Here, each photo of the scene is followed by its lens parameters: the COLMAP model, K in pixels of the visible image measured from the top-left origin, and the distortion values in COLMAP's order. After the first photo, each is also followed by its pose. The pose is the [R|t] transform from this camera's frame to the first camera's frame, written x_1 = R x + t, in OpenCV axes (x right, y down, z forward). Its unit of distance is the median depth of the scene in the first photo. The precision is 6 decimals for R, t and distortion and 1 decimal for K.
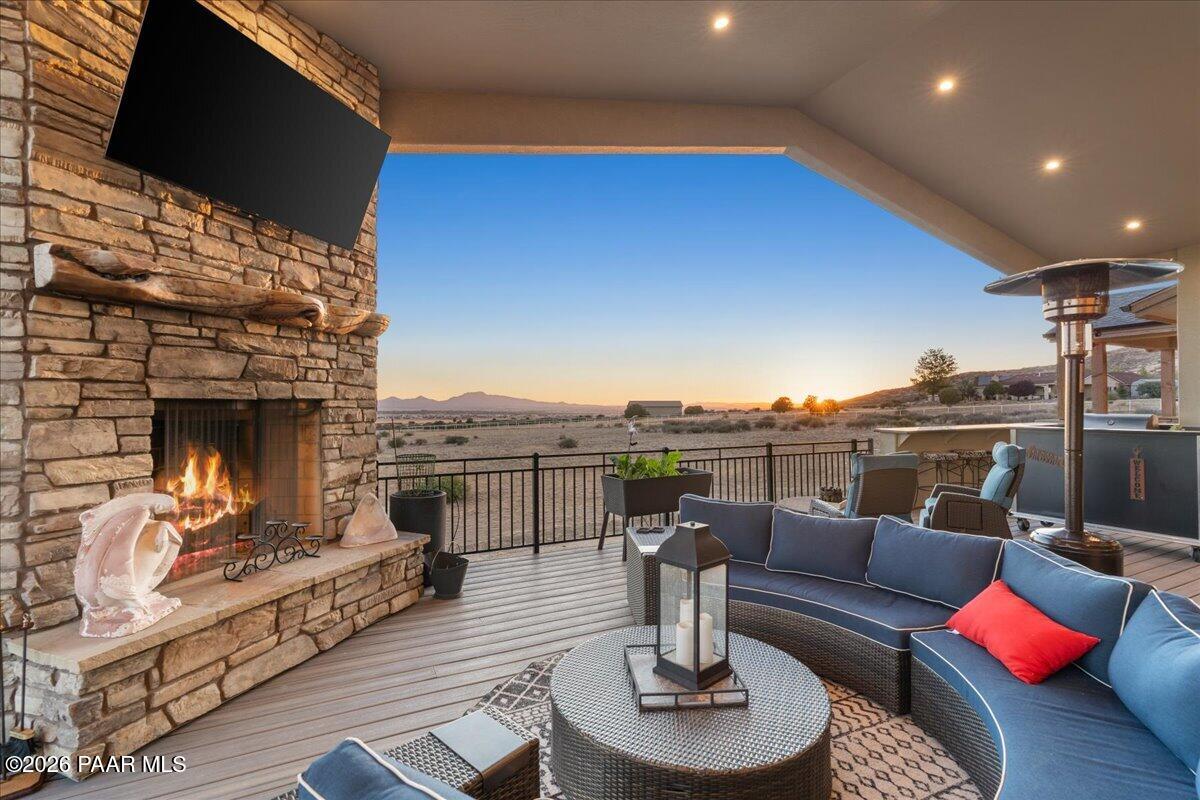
lens RADIAL K [[537.3, 0, 597.0], [0, 537.3, 398.4], [0, 0, 1]] dist [-0.001992, 0.000221]
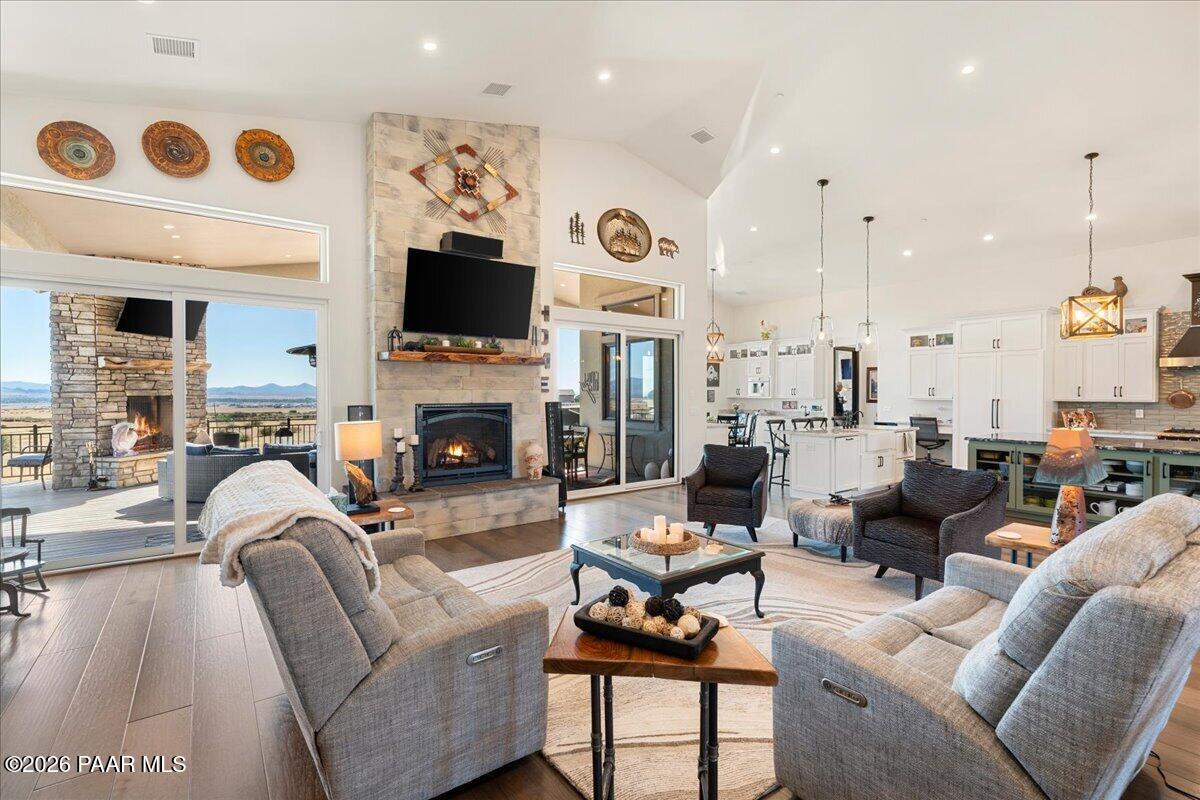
lens RADIAL K [[537.3, 0, 597.0], [0, 537.3, 398.4], [0, 0, 1]] dist [-0.001992, 0.000221]
pose [[0.983481, 0.001646, 0.181004, 0.757935], [-0.005544, 0.999763, 0.021034, -0.036971], [-0.180927, -0.021690, 0.983257, -1.466936]]
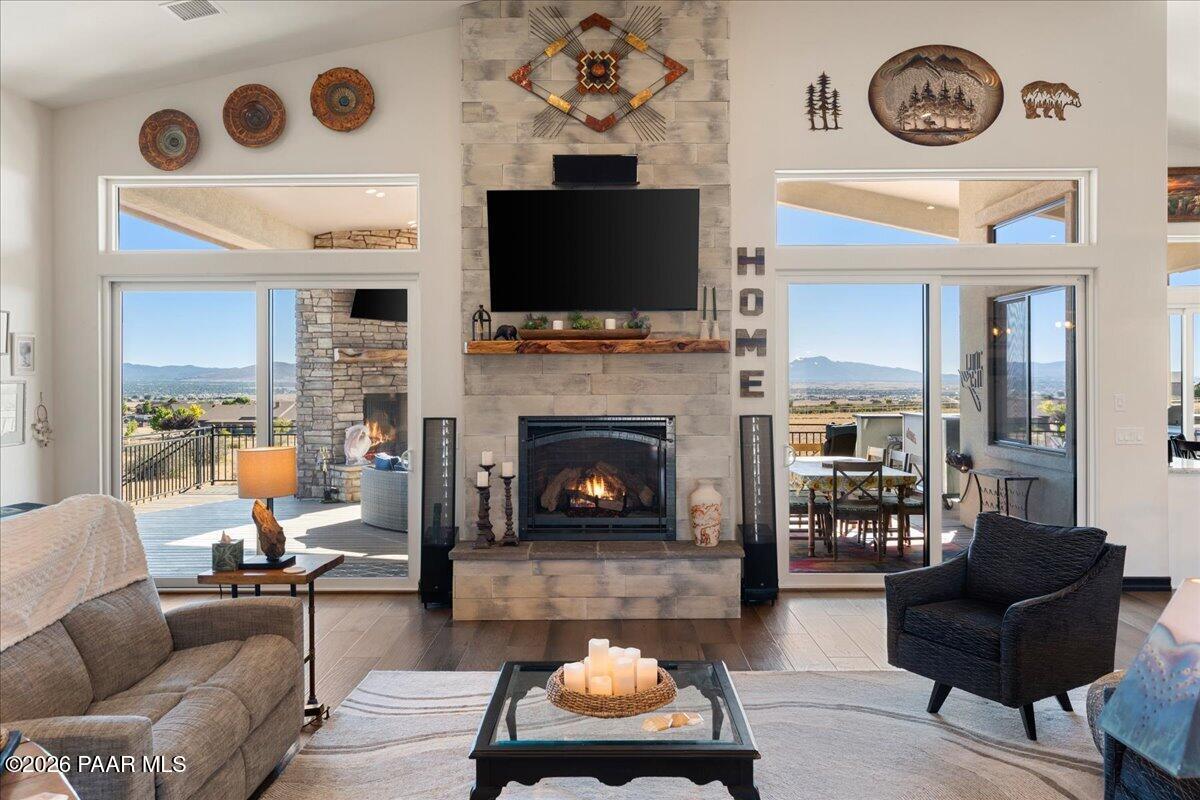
lens RADIAL K [[884.9, 0, 600.8], [0, 884.9, 380.0], [0, 0, 1]] dist [0.001987, 0.000224]
pose [[0.897615, 0.001245, -0.440778, 1.225901], [0.004751, 0.999911, 0.012499, -0.064901], [0.440754, -0.013313, 0.897529, -1.374075]]
